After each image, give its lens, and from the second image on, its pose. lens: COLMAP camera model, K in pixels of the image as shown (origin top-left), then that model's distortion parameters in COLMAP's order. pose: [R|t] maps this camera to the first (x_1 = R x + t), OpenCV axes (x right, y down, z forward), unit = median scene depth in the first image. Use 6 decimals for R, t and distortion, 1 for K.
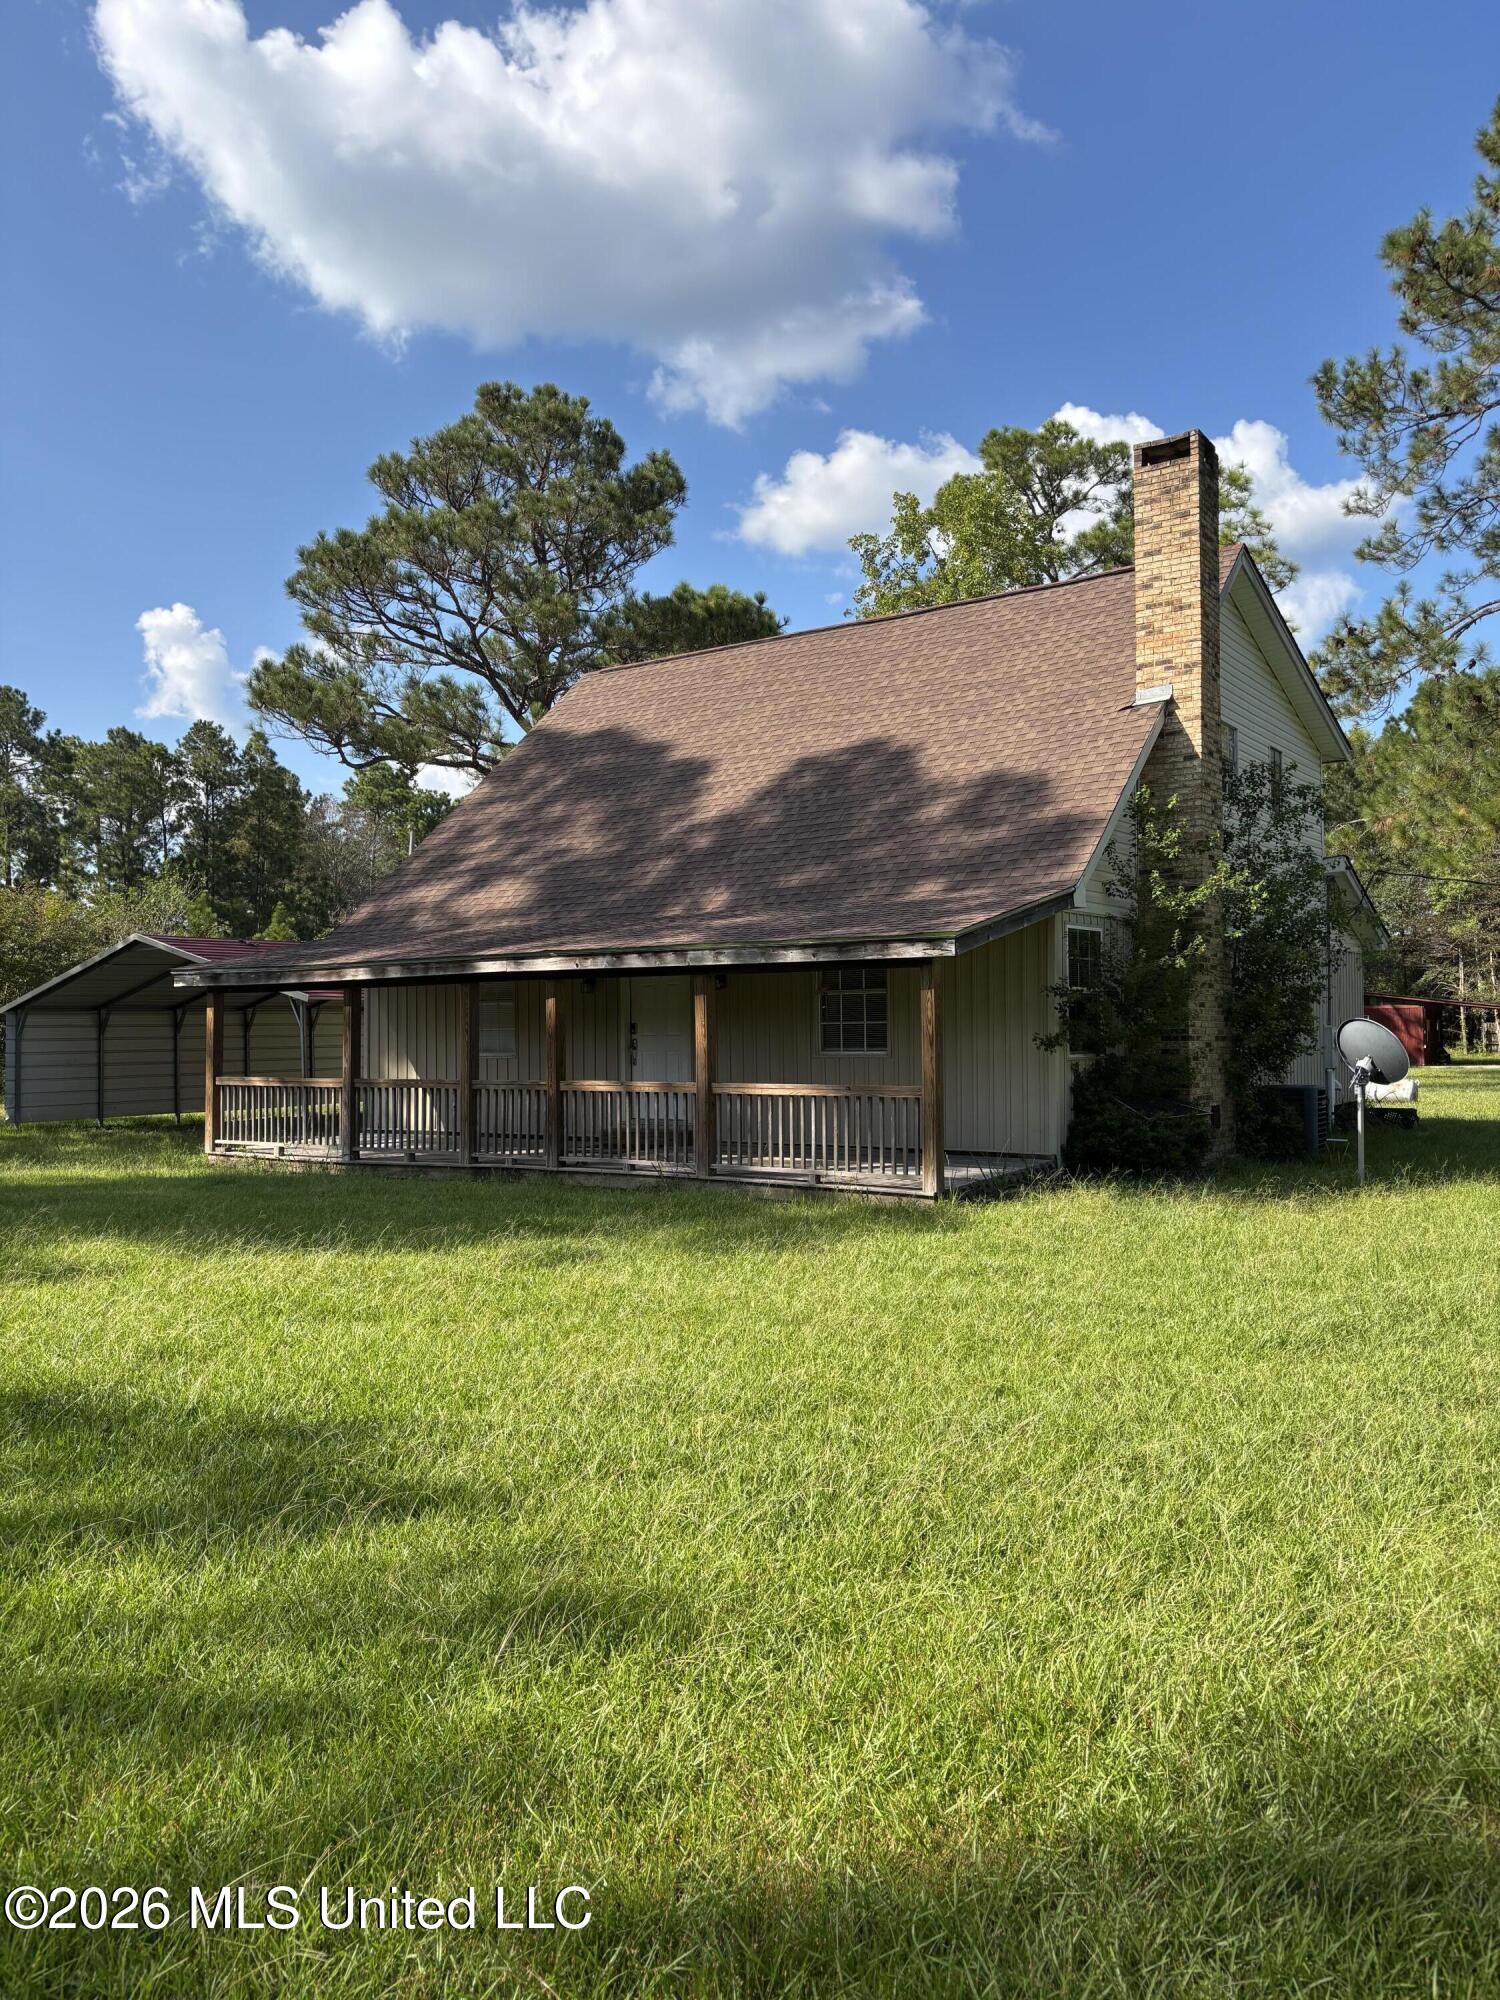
lens RADIAL K [[1549.6, 0, 745.1], [0, 1549.6, 1005.1], [0, 0, 1]] dist [0.012417, 0.021143]
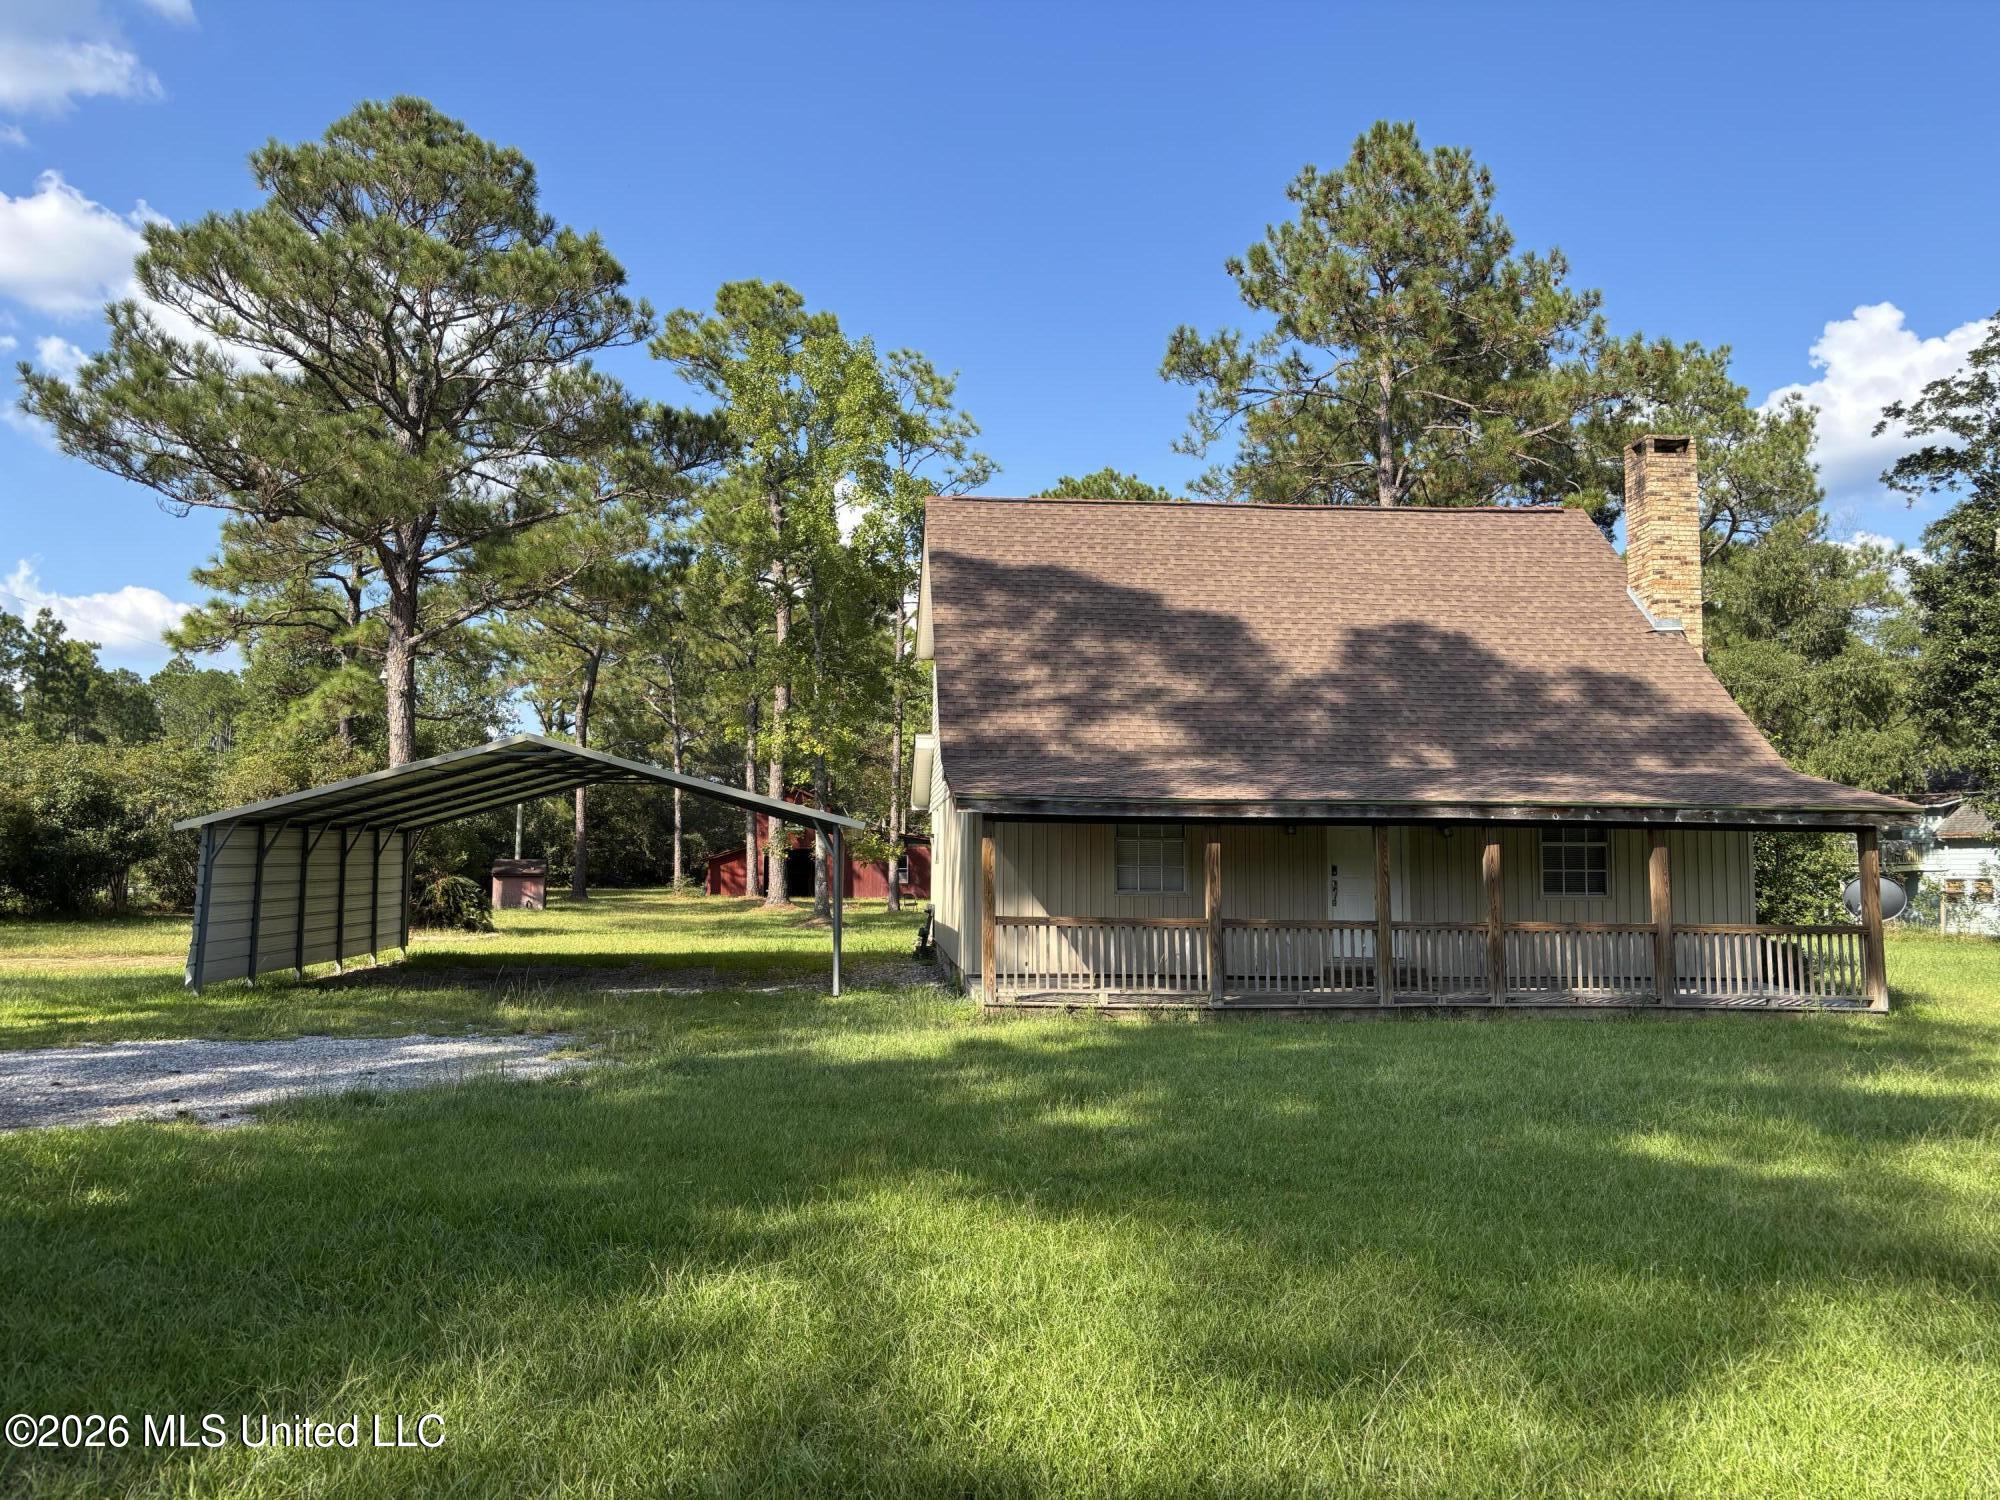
lens RADIAL K [[1533.2, 0, 999.7], [0, 1533.2, 755.0], [0, 0, 1]] dist [0.026359, 0.004768]
pose [[0.798908, 0.061968, 0.598252, -1.034434], [-0.027839, 0.997422, -0.066139, 0.013920], [-0.600808, 0.036185, 0.798574, 0.319511]]
